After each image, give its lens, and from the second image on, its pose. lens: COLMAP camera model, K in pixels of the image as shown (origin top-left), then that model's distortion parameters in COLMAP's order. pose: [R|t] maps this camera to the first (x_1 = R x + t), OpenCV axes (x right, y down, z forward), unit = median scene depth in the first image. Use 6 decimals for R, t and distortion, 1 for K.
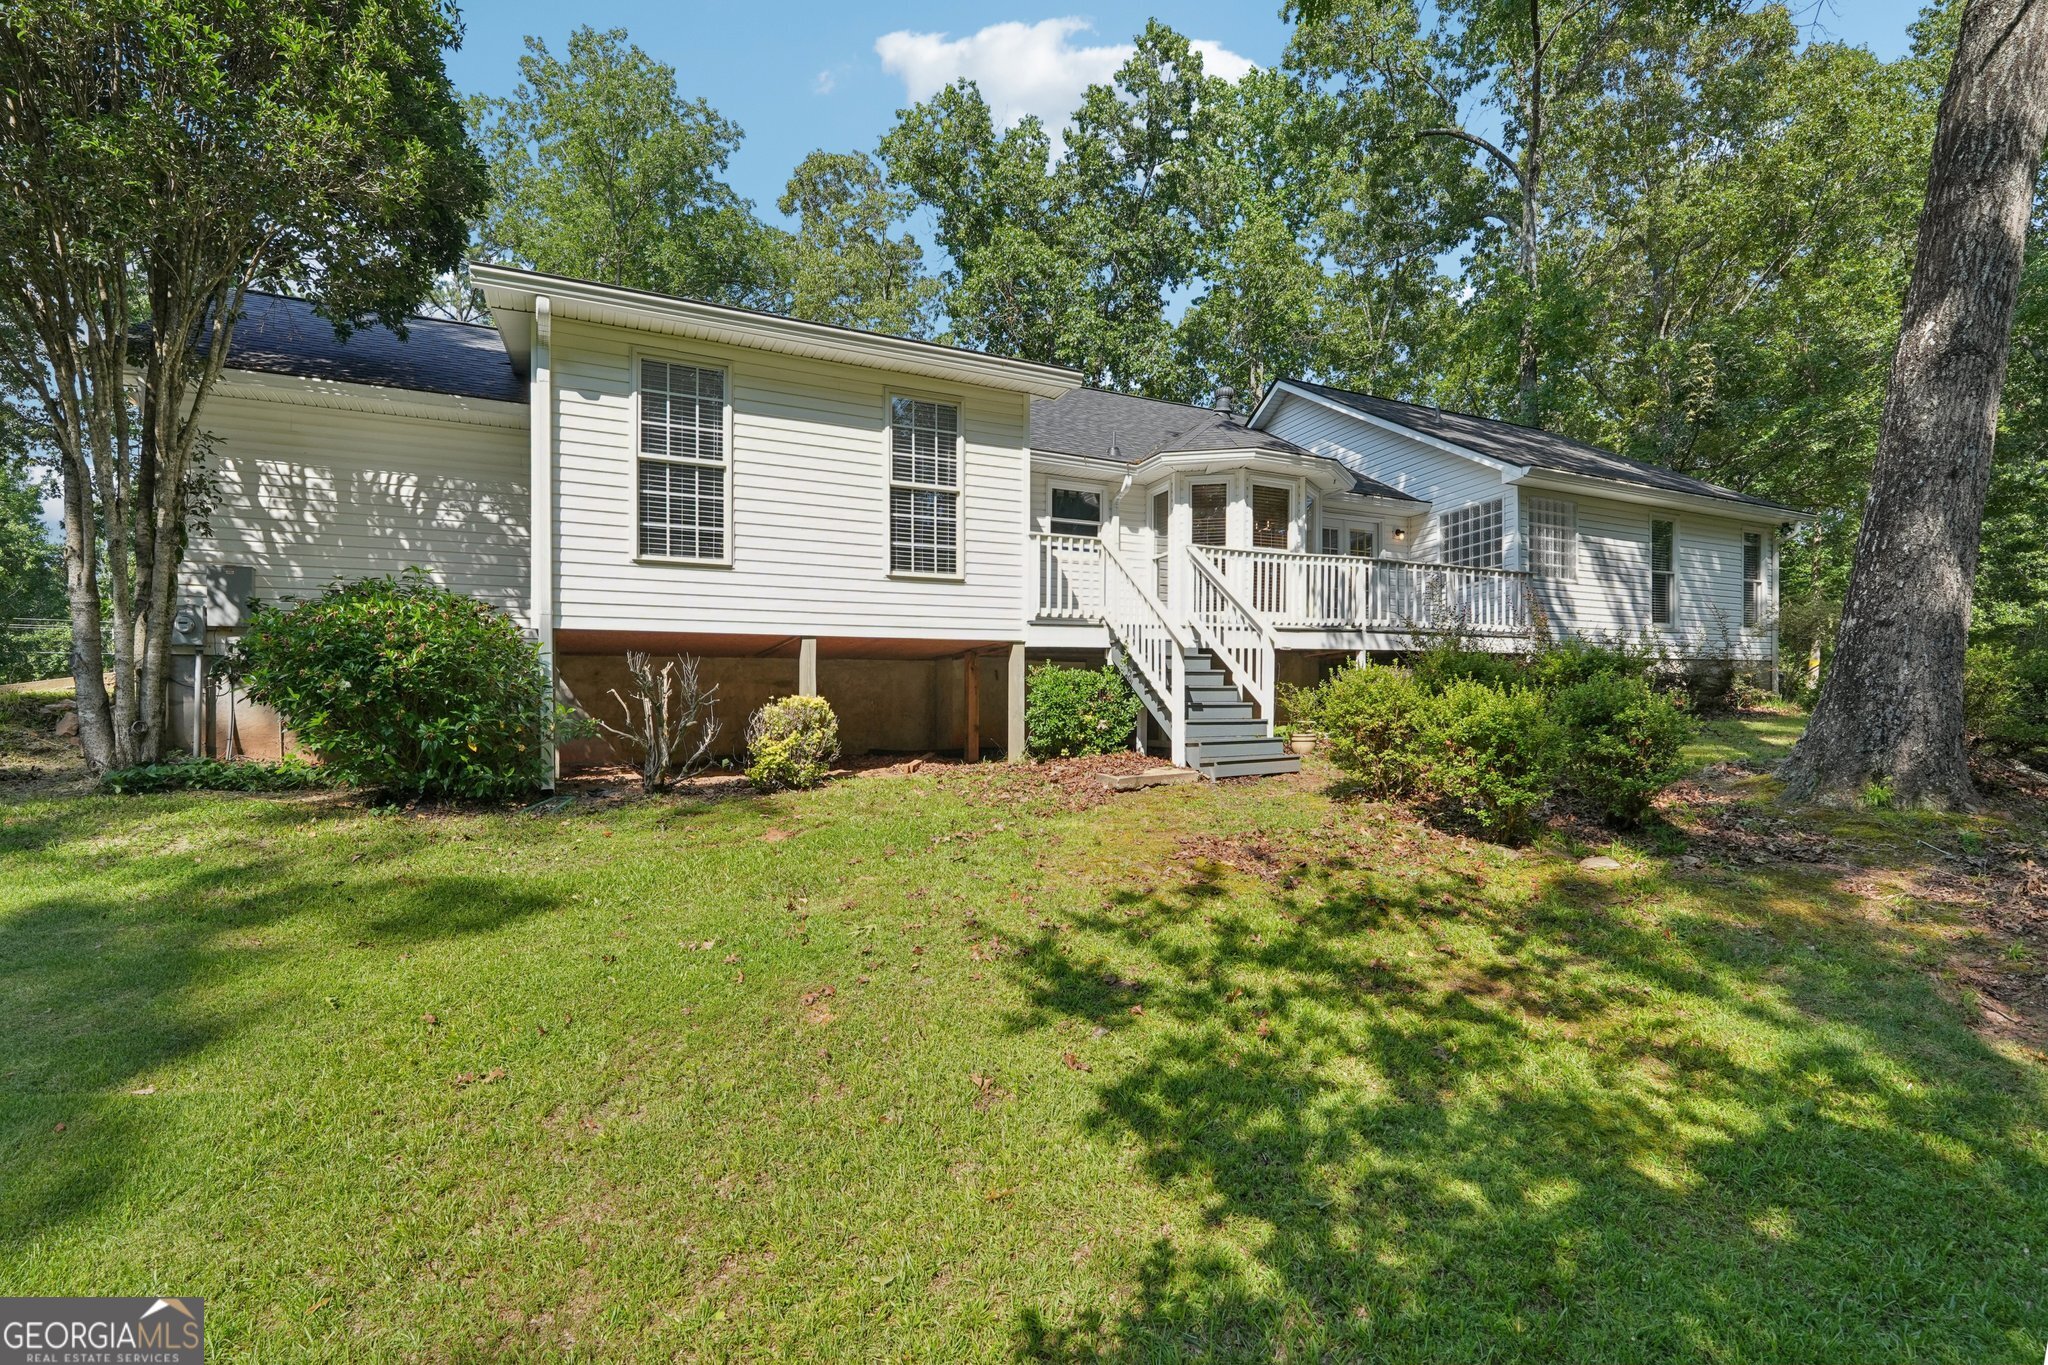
lens RADIAL K [[993.2, 0, 1024.0], [0, 993.2, 709.6], [0, 0, 1]] dist [-0.002802, -0.000237]
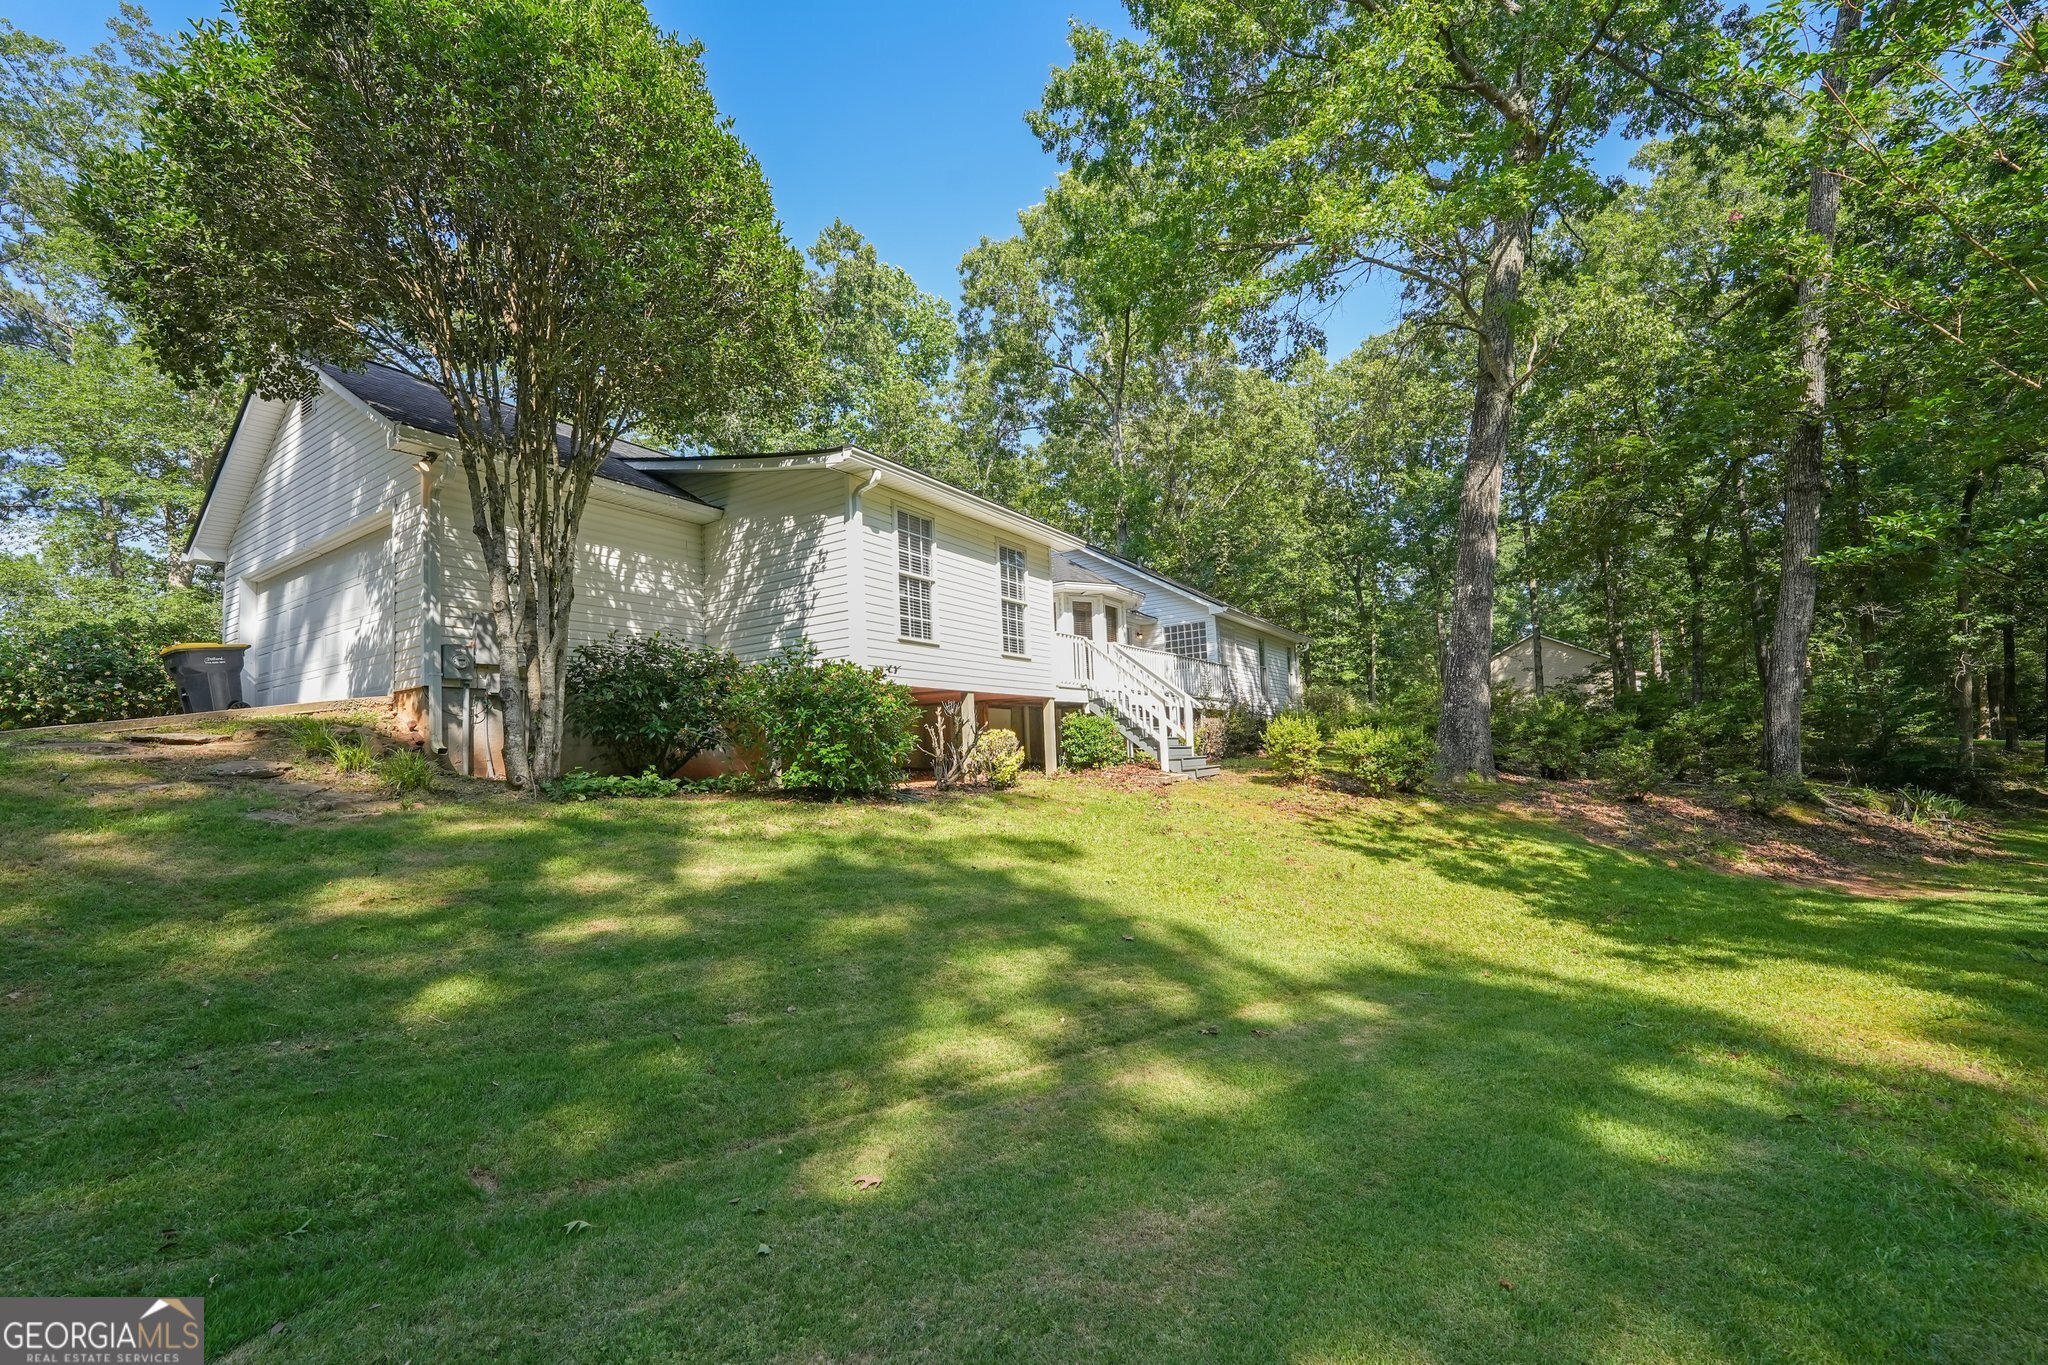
lens RADIAL K [[846.8, 0, 1020.4], [0, 846.8, 666.4], [0, 0, 1]] dist [-0.001246, -0.000351]
pose [[0.869082, 0.049211, 0.492215, -0.702393], [-0.003852, 0.995682, -0.092745, 0.008331], [-0.494654, 0.078707, 0.865519, -0.171095]]
